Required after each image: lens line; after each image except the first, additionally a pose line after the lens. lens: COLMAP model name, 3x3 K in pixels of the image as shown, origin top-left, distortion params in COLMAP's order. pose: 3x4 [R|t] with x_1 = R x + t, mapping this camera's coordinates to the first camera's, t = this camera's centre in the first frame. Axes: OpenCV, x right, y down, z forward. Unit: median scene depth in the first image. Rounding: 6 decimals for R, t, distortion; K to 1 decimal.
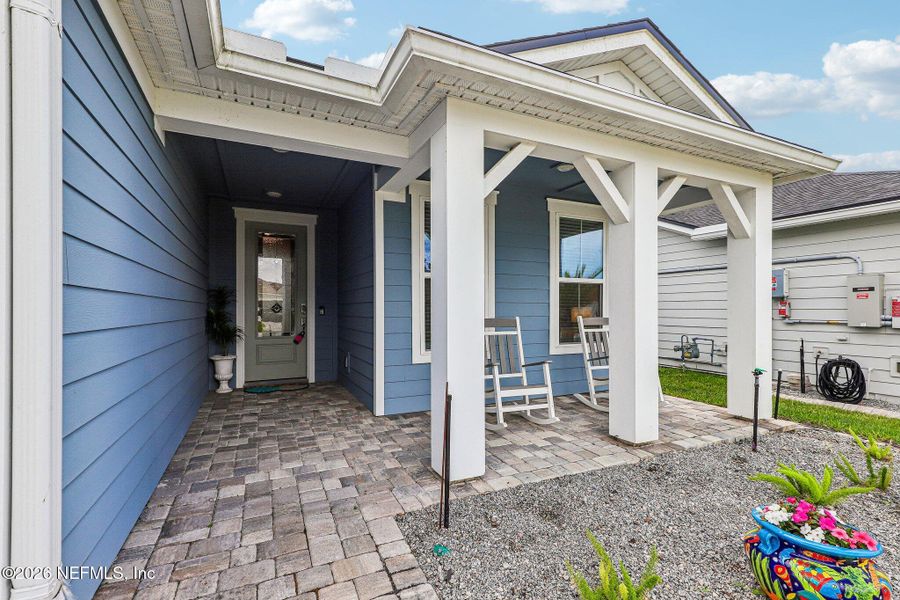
lens RADIAL K [[408.6, 0, 452.2], [0, 408.6, 305.0], [0, 0, 1]] dist [0.007601, 0.000295]
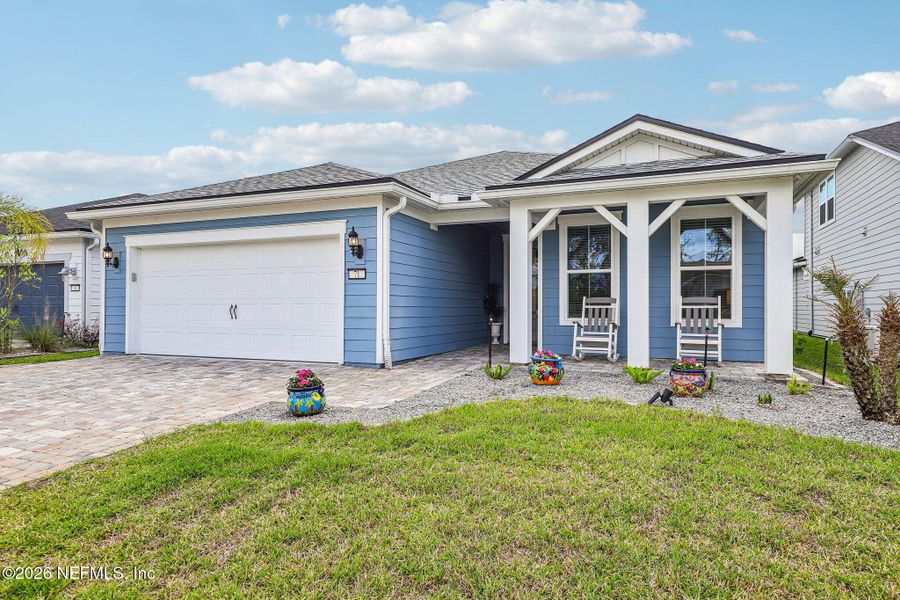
lens RADIAL K [[545.6, 0, 450.0], [0, 545.6, 300.0], [0, 0, 1]] dist [-0.000223, 0.000127]
pose [[0.663388, -0.006922, -0.748244, 1.025968], [0.006560, 0.999973, -0.003435, 0.036588], [0.748247, -0.002630, 0.663415, -0.654103]]
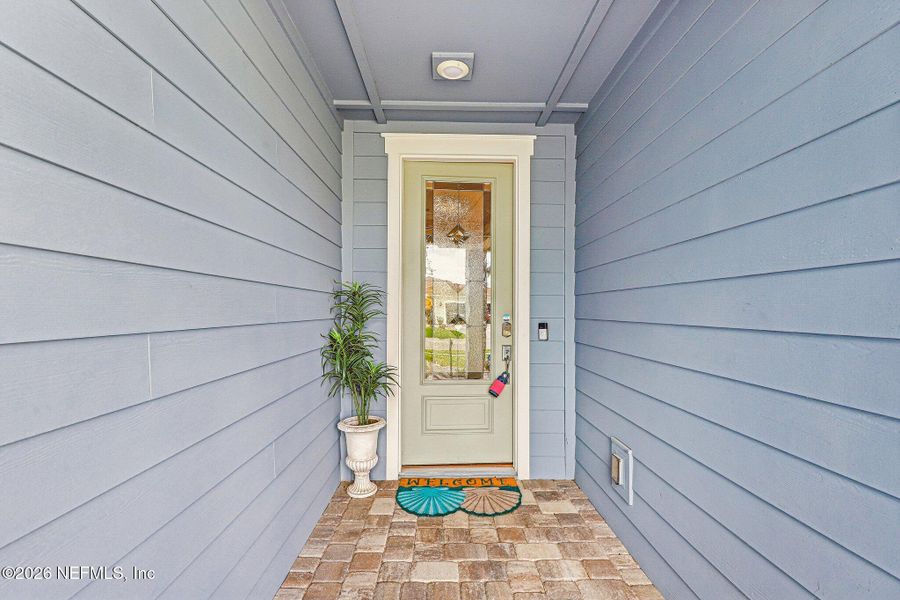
lens RADIAL K [[408.6, 0, 452.2], [0, 408.6, 305.0], [0, 0, 1]] dist [0.007601, 0.000295]
pose [[0.919939, 0.001267, -0.392060, -0.260779], [-0.003013, 0.999988, -0.003839, -0.018203], [0.392051, 0.004713, 0.919932, 0.584502]]
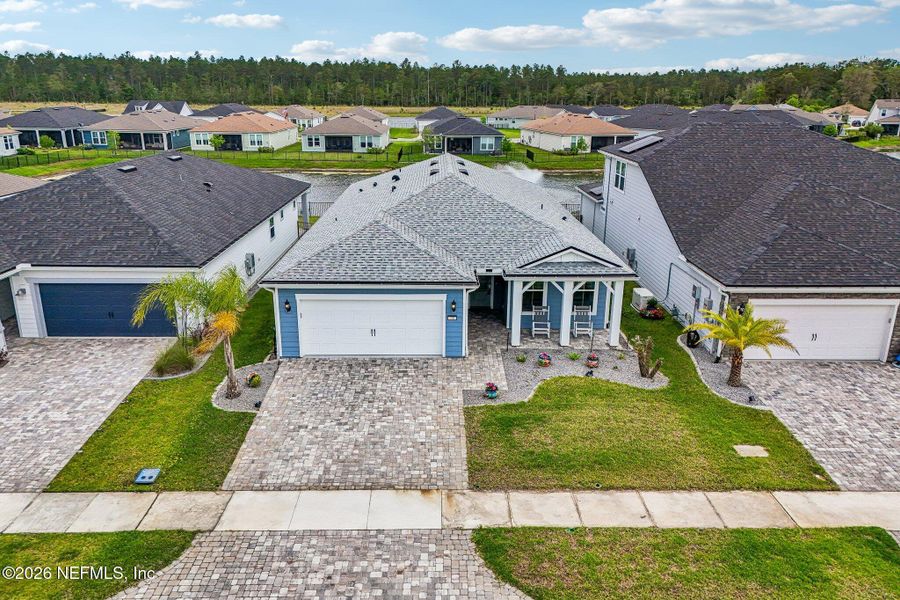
lens RADIAL K [[666.9, 0, 450.0], [0, 666.9, 300.0], [0, 0, 1]] dist [0.090414, -0.000187]
pose [[0.909121, 0.132712, -0.394825, 1.284841], [-0.004215, 0.950768, 0.309874, -1.390493], [0.416511, -0.280049, 0.864923, -3.295698]]
